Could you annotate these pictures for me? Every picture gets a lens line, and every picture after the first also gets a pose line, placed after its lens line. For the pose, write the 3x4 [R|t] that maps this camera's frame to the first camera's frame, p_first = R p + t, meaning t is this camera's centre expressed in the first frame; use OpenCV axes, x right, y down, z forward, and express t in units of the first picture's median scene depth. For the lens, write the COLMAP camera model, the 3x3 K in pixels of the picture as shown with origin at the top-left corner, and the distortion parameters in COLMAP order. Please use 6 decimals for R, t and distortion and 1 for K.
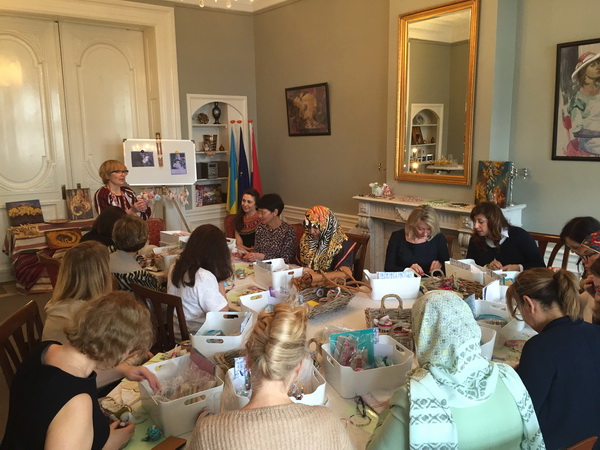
lens RADIAL K [[514.9, 0, 300.0], [0, 514.9, 225.0], [0, 0, 1]] dist [0.093940, -0.146798]
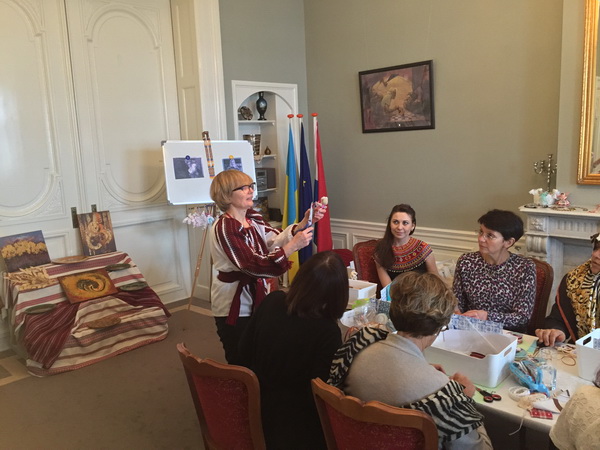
lens RADIAL K [[514.9, 0, 300.0], [0, 514.9, 225.0], [0, 0, 1]] dist [0.093940, -0.146798]
pose [[0.990067, -0.045645, 0.132983, -0.250905], [0.046907, 0.998879, -0.006374, -0.035293], [-0.132543, 0.012549, 0.991098, 0.262785]]
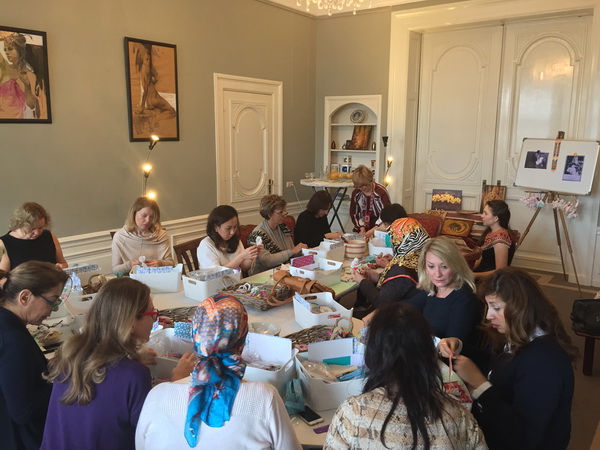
lens RADIAL K [[514.9, 0, 300.0], [0, 514.9, 225.0], [0, 0, 1]] dist [0.093940, -0.146798]
pose [[0.257328, 0.182607, -0.948913, 0.486729], [-0.175419, 0.974494, 0.139960, -0.071976], [0.950269, 0.130442, 0.282798, 0.363696]]
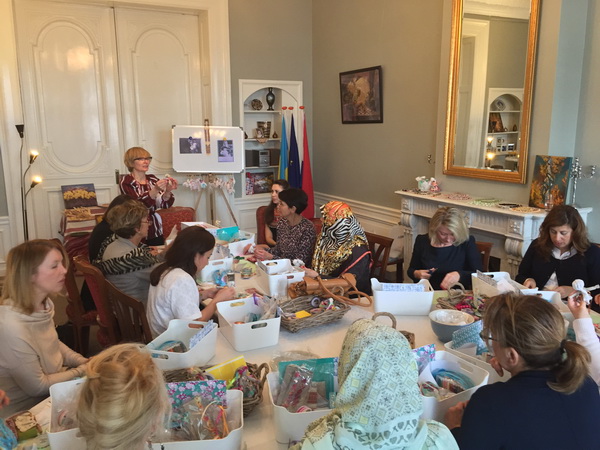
lens RADIAL K [[514.9, 0, 300.0], [0, 514.9, 225.0], [0, 0, 1]] dist [0.093940, -0.146798]
pose [[0.984788, 0.042384, -0.168514, 0.077679], [-0.037664, 0.998806, 0.031108, -0.014453], [0.169631, -0.024287, 0.985208, 0.056161]]
